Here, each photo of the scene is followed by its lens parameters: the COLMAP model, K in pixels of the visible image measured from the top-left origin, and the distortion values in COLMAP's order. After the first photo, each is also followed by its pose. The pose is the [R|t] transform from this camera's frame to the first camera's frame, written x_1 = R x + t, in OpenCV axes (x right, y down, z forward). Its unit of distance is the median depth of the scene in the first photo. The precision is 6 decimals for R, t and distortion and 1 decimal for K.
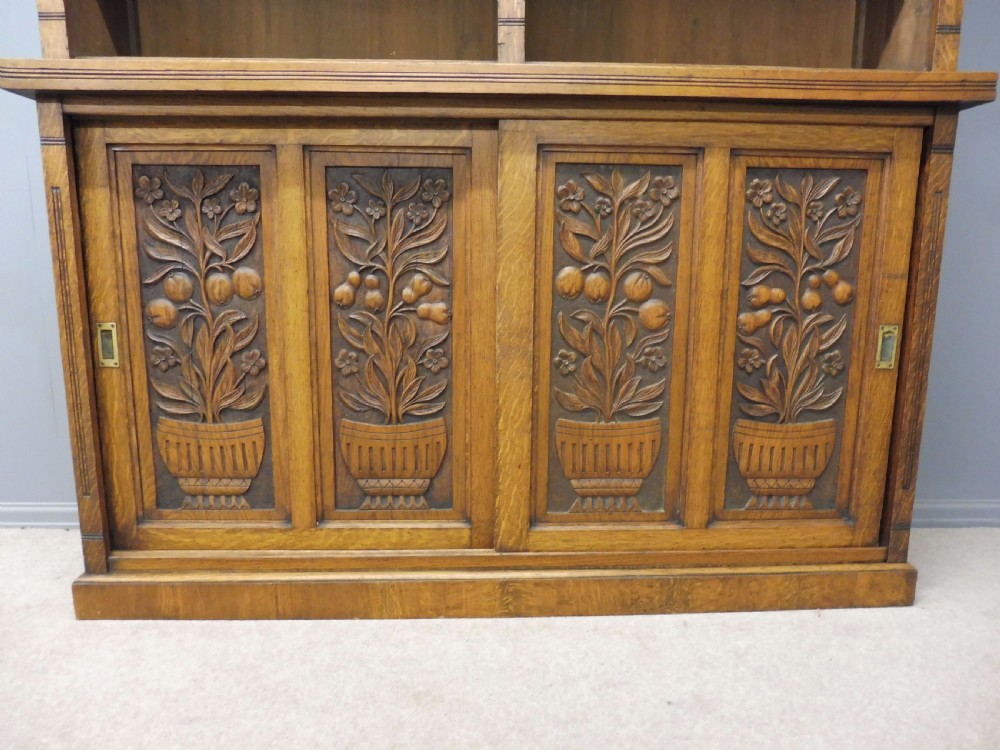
lens RADIAL K [[730.7, 0, 506.4], [0, 730.7, 384.2], [0, 0, 1]] dist [-0.045322, 0.005705]
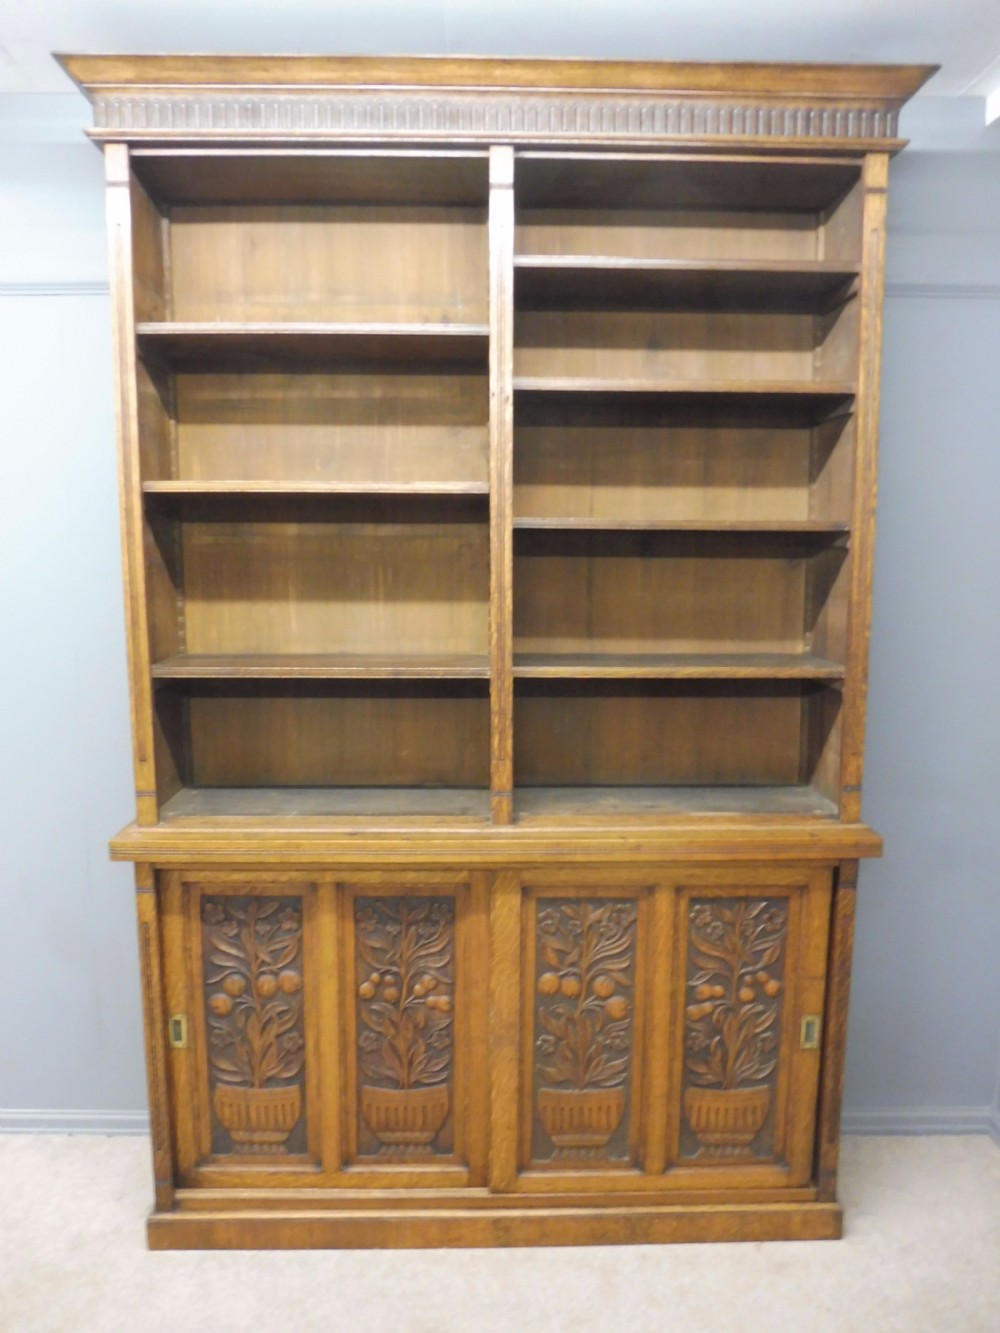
lens RADIAL K [[974.0, 0, 497.8], [0, 974.0, 672.0], [0, 0, 1]] dist [-0.045322, 0.005705]
pose [[0.999820, 0.000388, -0.018943, 0.030533], [-0.001230, 0.999010, -0.044463, -0.588844], [0.018907, 0.044478, 0.998831, -0.666784]]
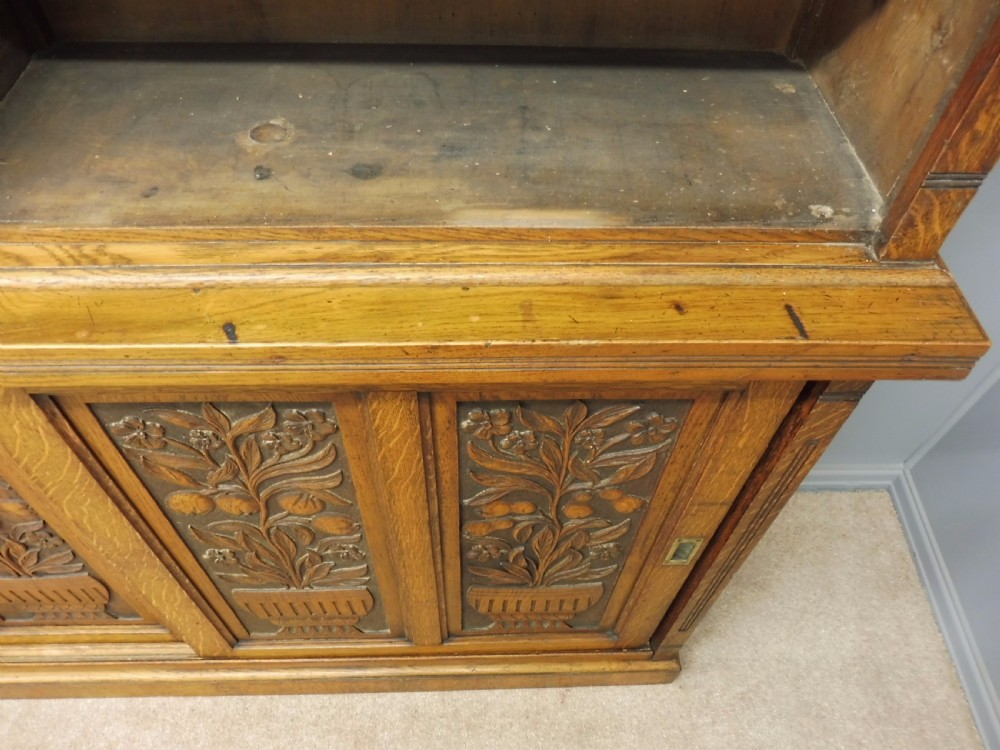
lens RADIAL K [[730.7, 0, 504.3], [0, 730.7, 386.8], [0, 0, 1]] dist [-0.045322, 0.005705]
pose [[0.999504, 0.025318, 0.018718, 0.340649], [-0.031320, 0.738600, 0.673416, -0.636372], [0.003224, -0.673668, 0.739027, 0.593781]]
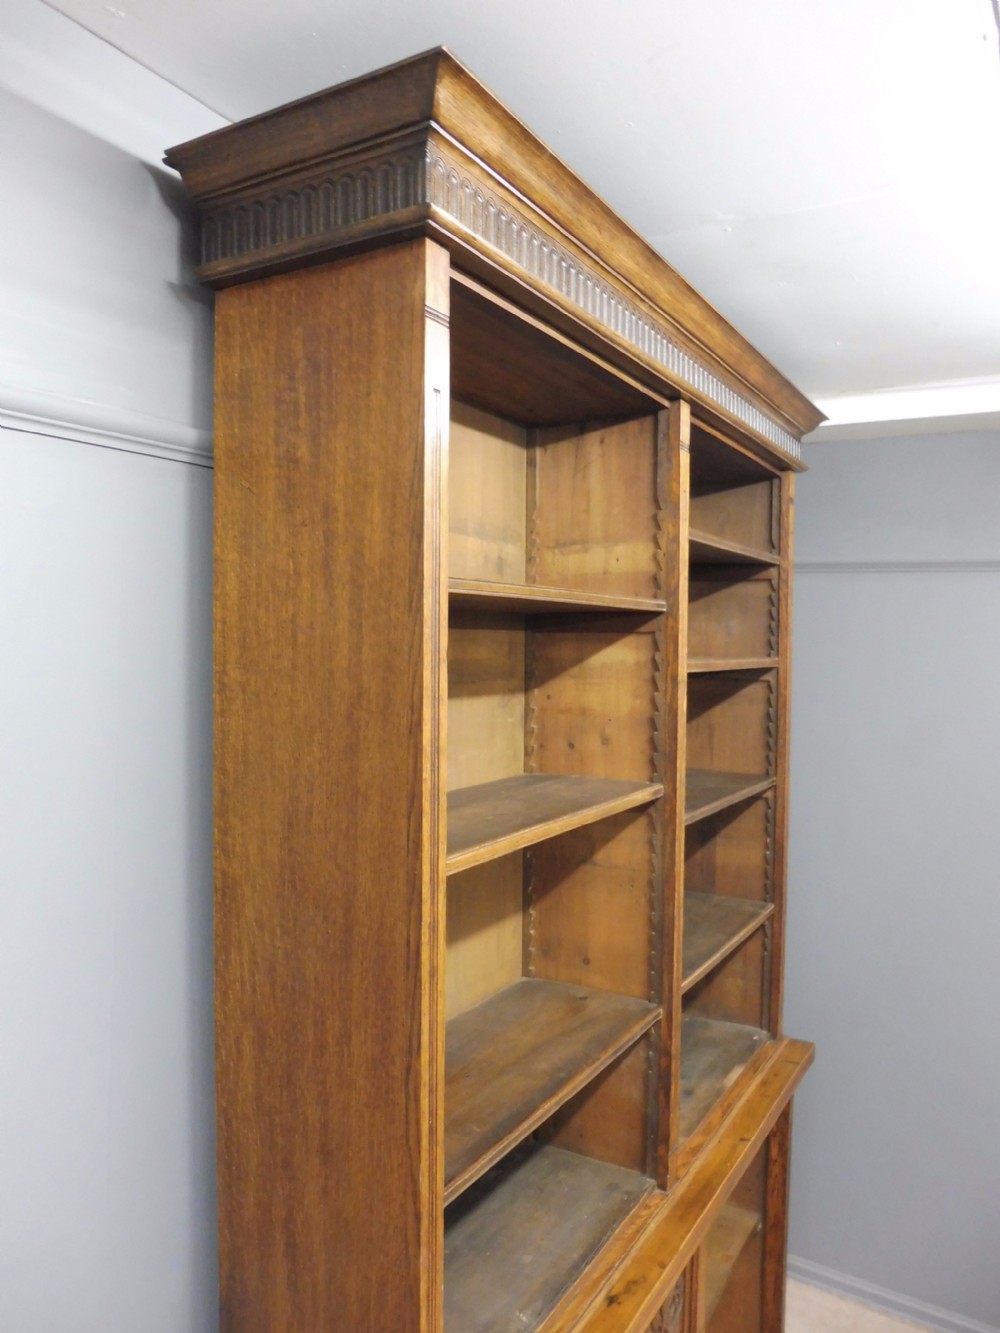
lens RADIAL K [[974.0, 0, 502.5], [0, 974.0, 669.9], [0, 0, 1]] dist [-0.045322, 0.005705]
pose [[0.541038, -0.024173, 0.840651, -1.197807], [0.141371, 0.987977, -0.062577, -1.053532], [-0.829031, 0.152700, 0.537950, 0.314122]]
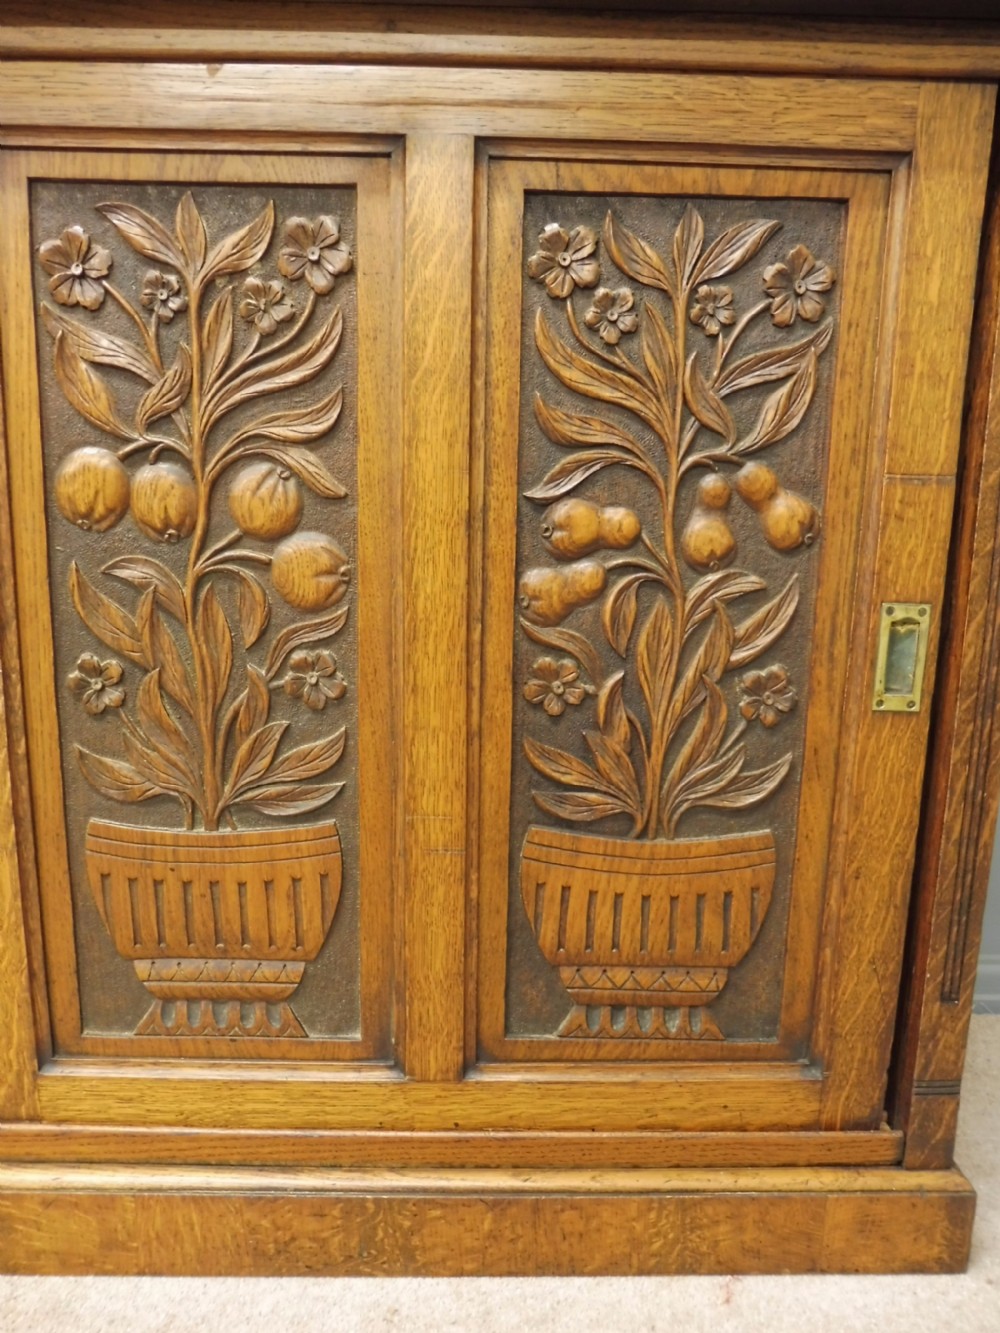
lens RADIAL K [[974.0, 0, 510.1], [0, 974.0, 669.5], [0, 0, 1]] dist [-0.045322, 0.005705]
pose [[0.999587, 0.016260, -0.023680, 0.326333], [-0.015970, 0.999796, 0.012387, -0.048627], [0.023877, -0.012004, 0.999643, 0.464616]]
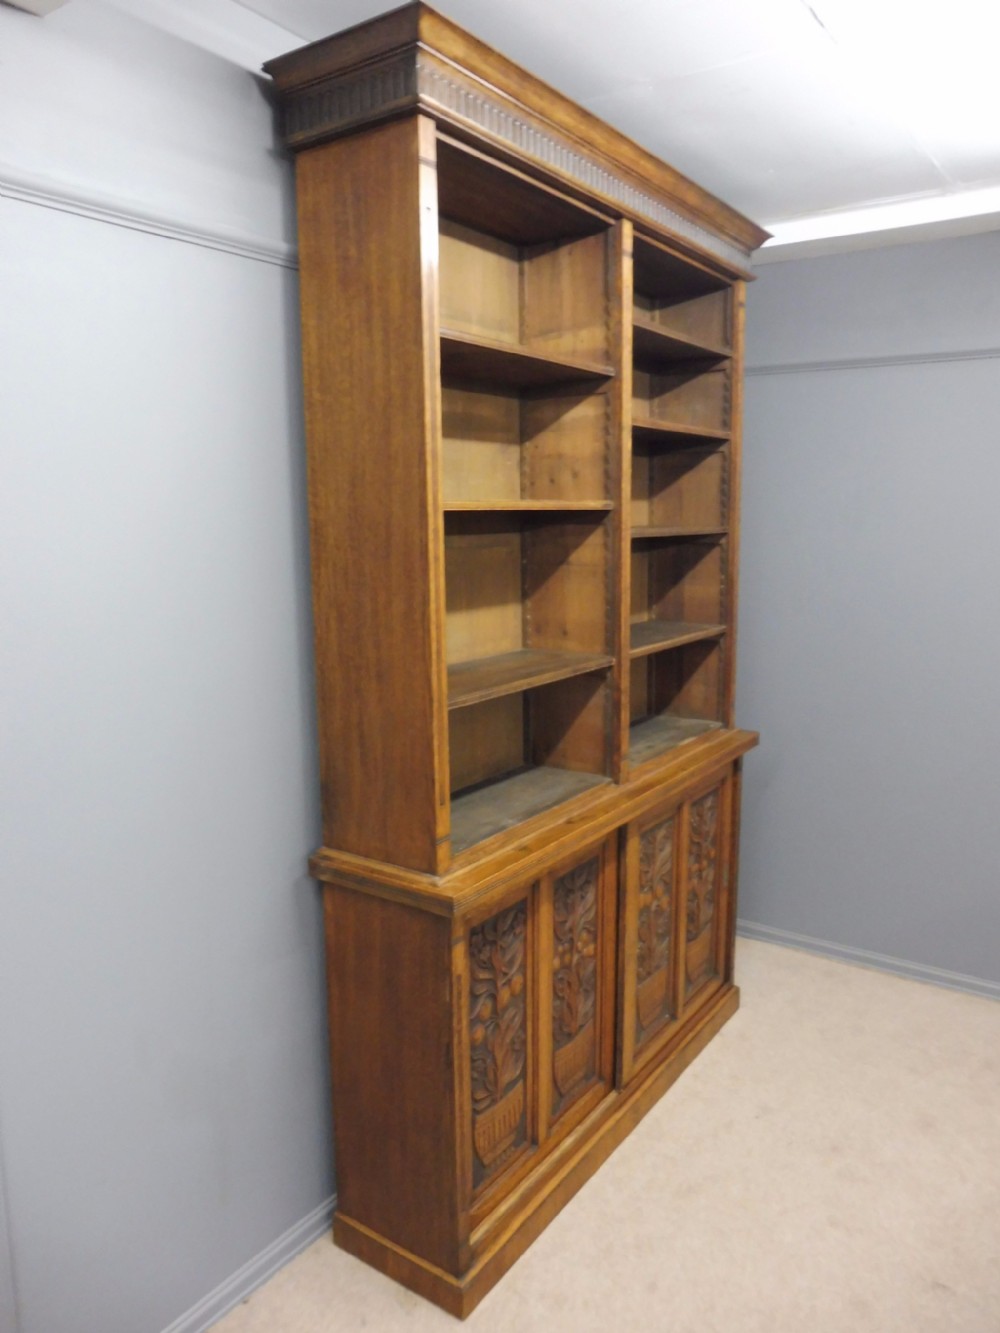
lens RADIAL K [[974.0, 0, 505.5], [0, 974.0, 675.5], [0, 0, 1]] dist [-0.045322, 0.005705]
pose [[0.598825, -0.144929, 0.787658, -1.618411], [0.155328, 0.985833, 0.063304, -0.778411], [-0.785673, 0.084438, 0.612852, -0.081426]]
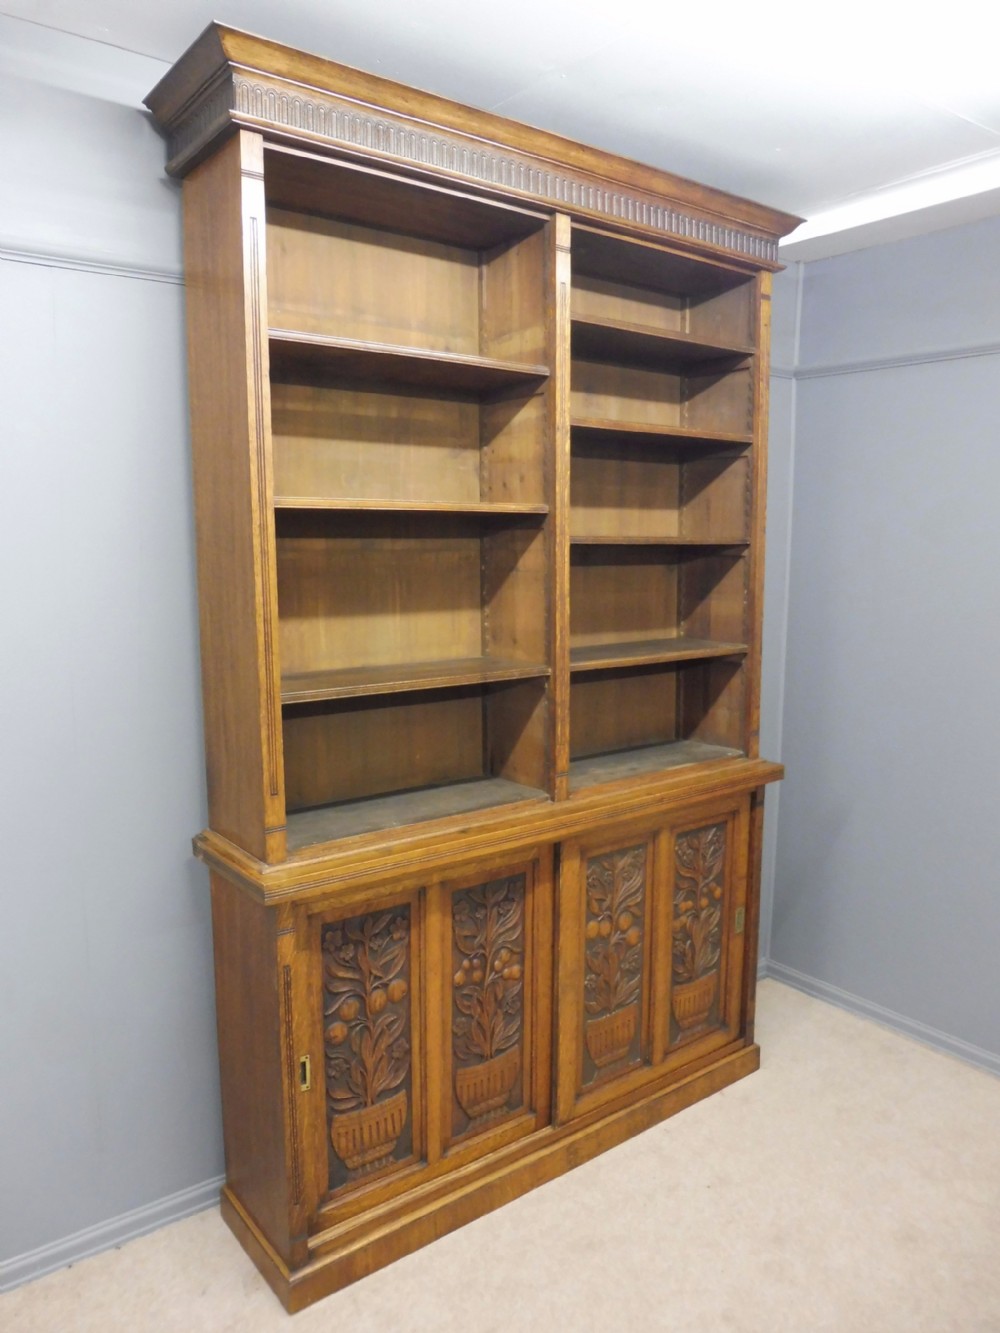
lens RADIAL K [[974.0, 0, 504.2], [0, 974.0, 674.2], [0, 0, 1]] dist [-0.045322, 0.005705]
pose [[0.813535, -0.085647, 0.575174, -1.114848], [0.109059, 0.994016, -0.006240, -0.647748], [-0.571197, 0.067804, 0.818007, -0.520299]]
